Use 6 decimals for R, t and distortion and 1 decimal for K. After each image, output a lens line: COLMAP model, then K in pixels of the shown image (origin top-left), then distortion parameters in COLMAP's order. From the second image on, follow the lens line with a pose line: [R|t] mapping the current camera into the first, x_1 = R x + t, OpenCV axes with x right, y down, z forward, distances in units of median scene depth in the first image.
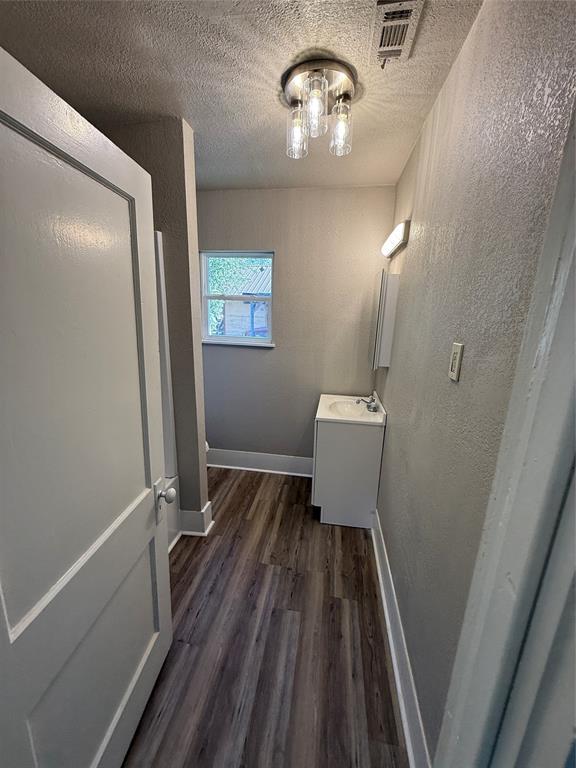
lens RADIAL K [[305.1, 0, 288.0], [0, 305.1, 384.0], [0, 0, 1]] dist [-0.001793, 0.000379]
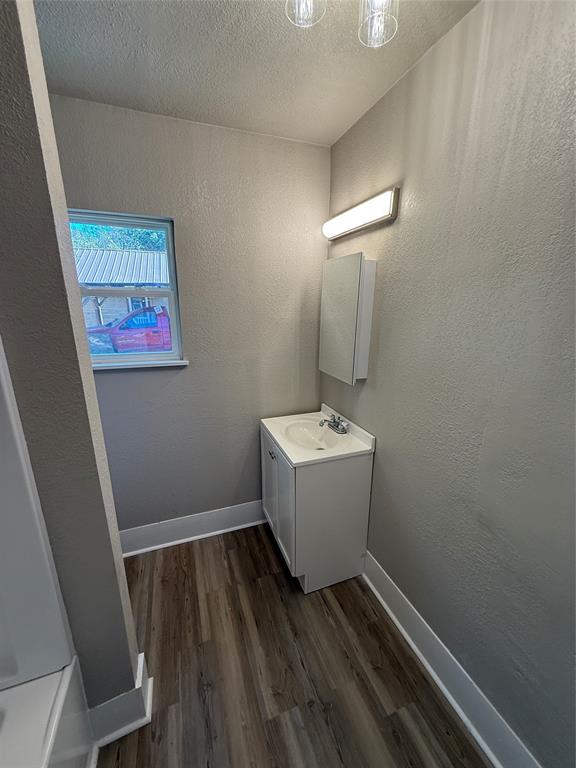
lens RADIAL K [[306.8, 0, 288.2], [0, 306.8, 381.8], [0, 0, 1]] dist [-0.002289, 0.000361]
pose [[0.873114, -0.149624, 0.463987, -0.204353], [0.136016, 0.988709, 0.062884, -0.115616], [-0.468157, 0.008205, 0.883607, 0.356627]]
